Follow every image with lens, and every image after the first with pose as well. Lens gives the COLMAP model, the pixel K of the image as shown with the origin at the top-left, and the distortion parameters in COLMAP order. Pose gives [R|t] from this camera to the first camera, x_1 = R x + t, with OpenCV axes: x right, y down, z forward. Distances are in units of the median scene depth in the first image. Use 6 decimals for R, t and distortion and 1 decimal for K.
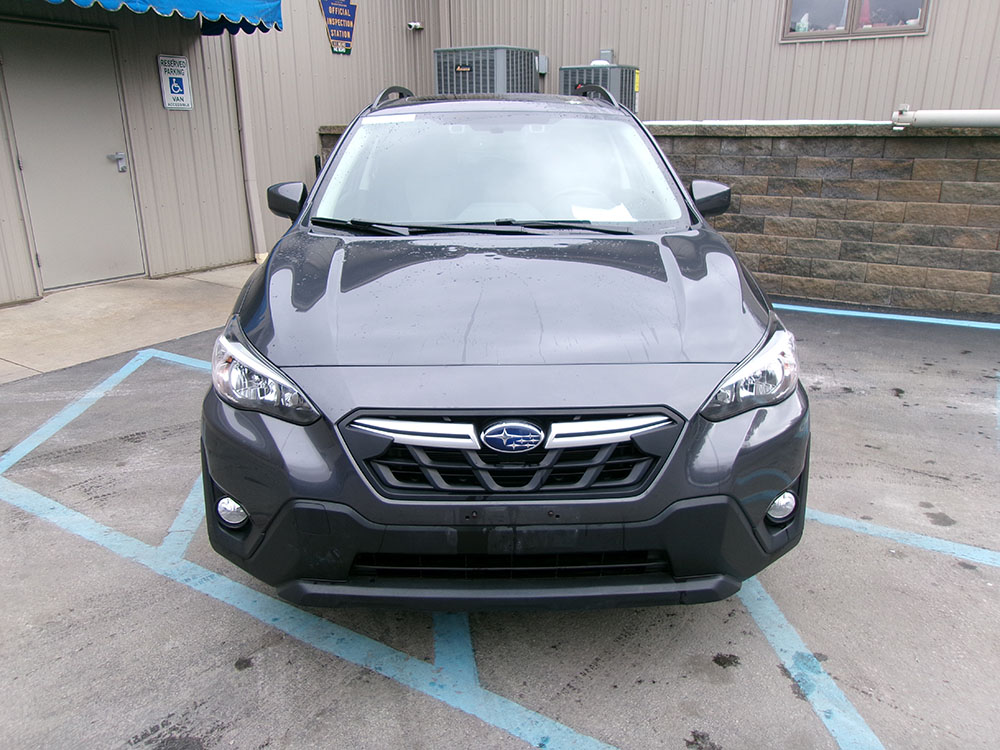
lens RADIAL K [[778.3, 0, 490.3], [0, 778.3, 372.9], [0, 0, 1]] dist [-0.028571, 0.043852]
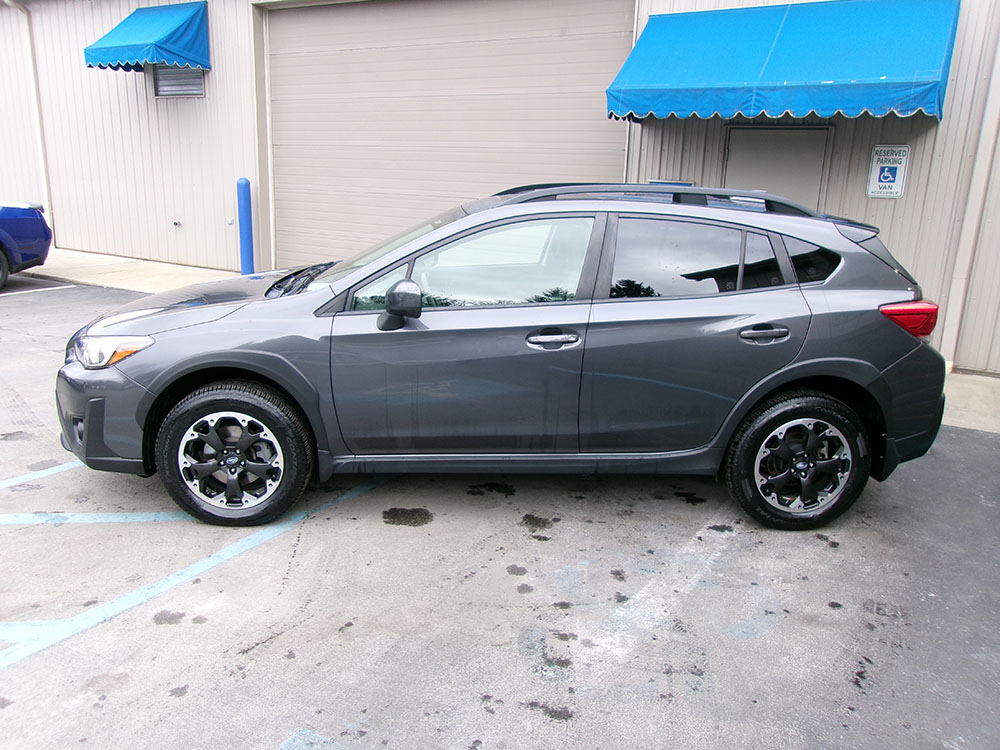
lens RADIAL K [[775.0, 0, 496.1], [0, 775.0, 375.9], [0, 0, 1]] dist [-0.031186, 0.063151]
pose [[0.035107, 0.255927, -0.966058, 0.714604], [-0.333319, 0.914304, 0.230104, -0.226767], [0.942160, 0.313927, 0.117404, 0.570493]]
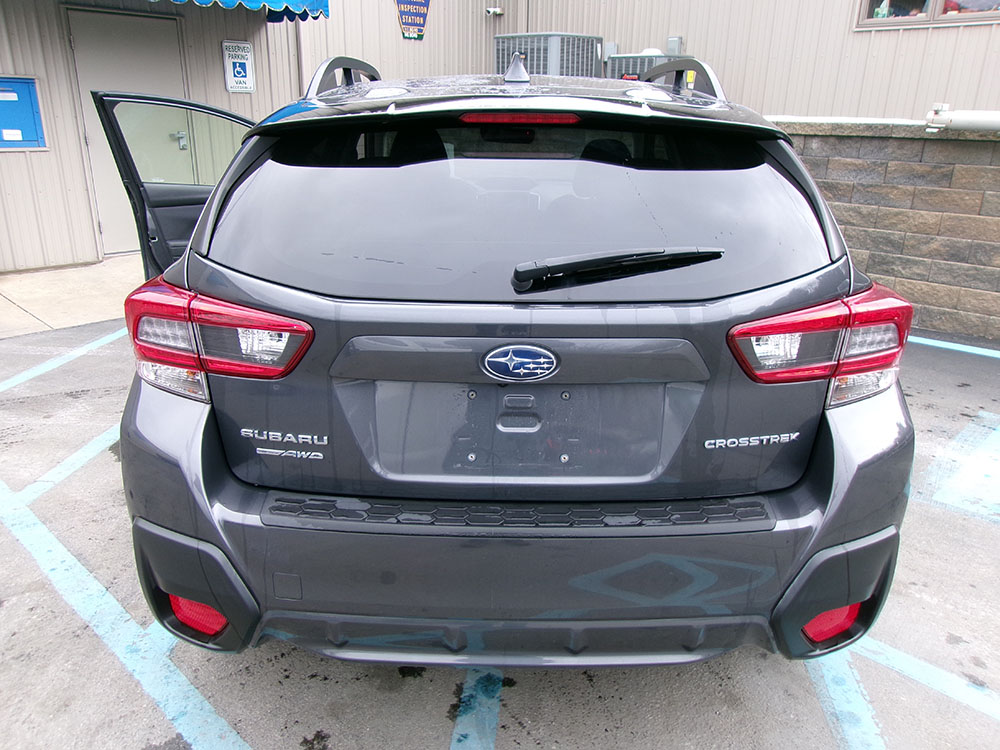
lens RADIAL K [[778.3, 0, 490.3], [0, 778.3, 372.9], [0, 0, 1]] dist [-0.028571, 0.043852]
pose [[0.977906, 0.087209, -0.189984, 0.201278], [-0.083140, 0.996107, 0.029301, -0.017400], [0.191800, -0.012858, 0.981350, 0.015627]]
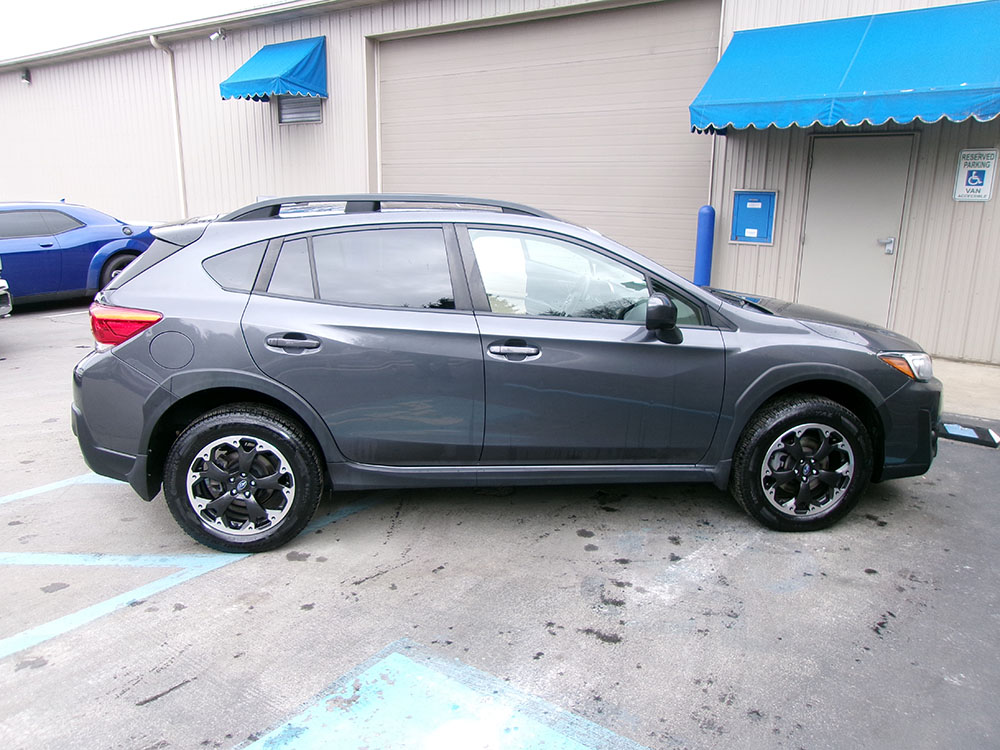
lens RADIAL K [[775.0, 0, 496.1], [0, 775.0, 375.9], [0, 0, 1]] dist [-0.031186, 0.063151]
pose [[-0.093130, 0.243588, -0.965397, 0.808376], [-0.308637, 0.914787, 0.260591, -0.240037], [0.946610, 0.322226, -0.010014, 0.587942]]
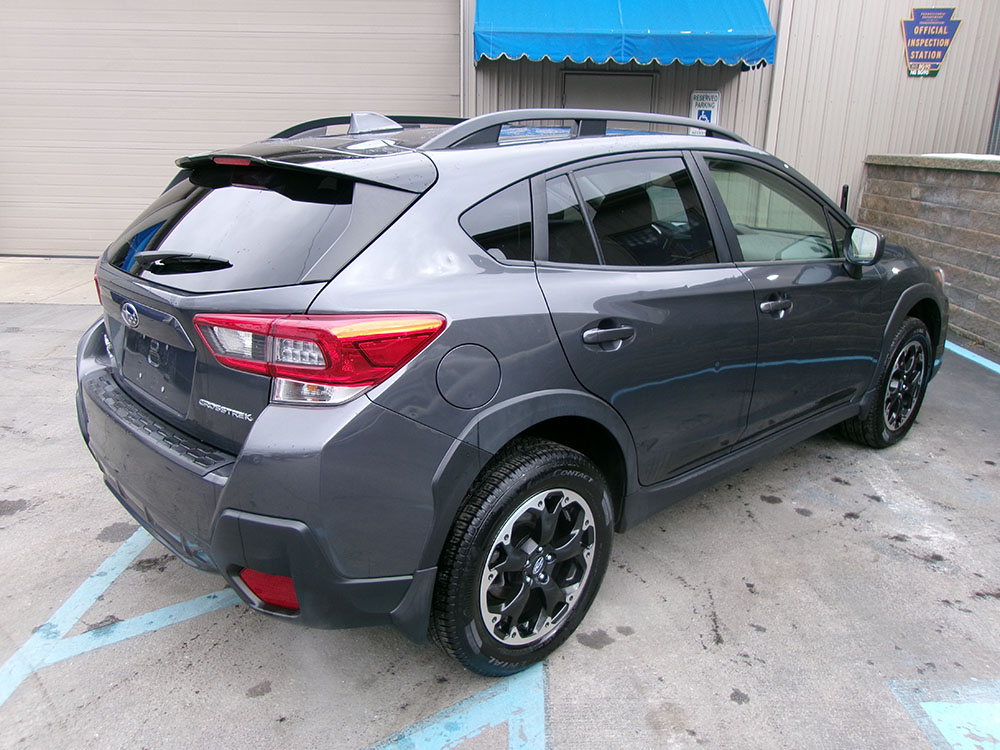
lens RADIAL K [[775.0, 0, 496.1], [0, 775.0, 375.9], [0, 0, 1]] dist [-0.031186, 0.063151]
pose [[0.519230, 0.264037, -0.812825, 0.552553], [-0.273983, 0.952308, 0.134327, -0.085322], [0.809527, 0.152954, 0.566808, 0.181665]]
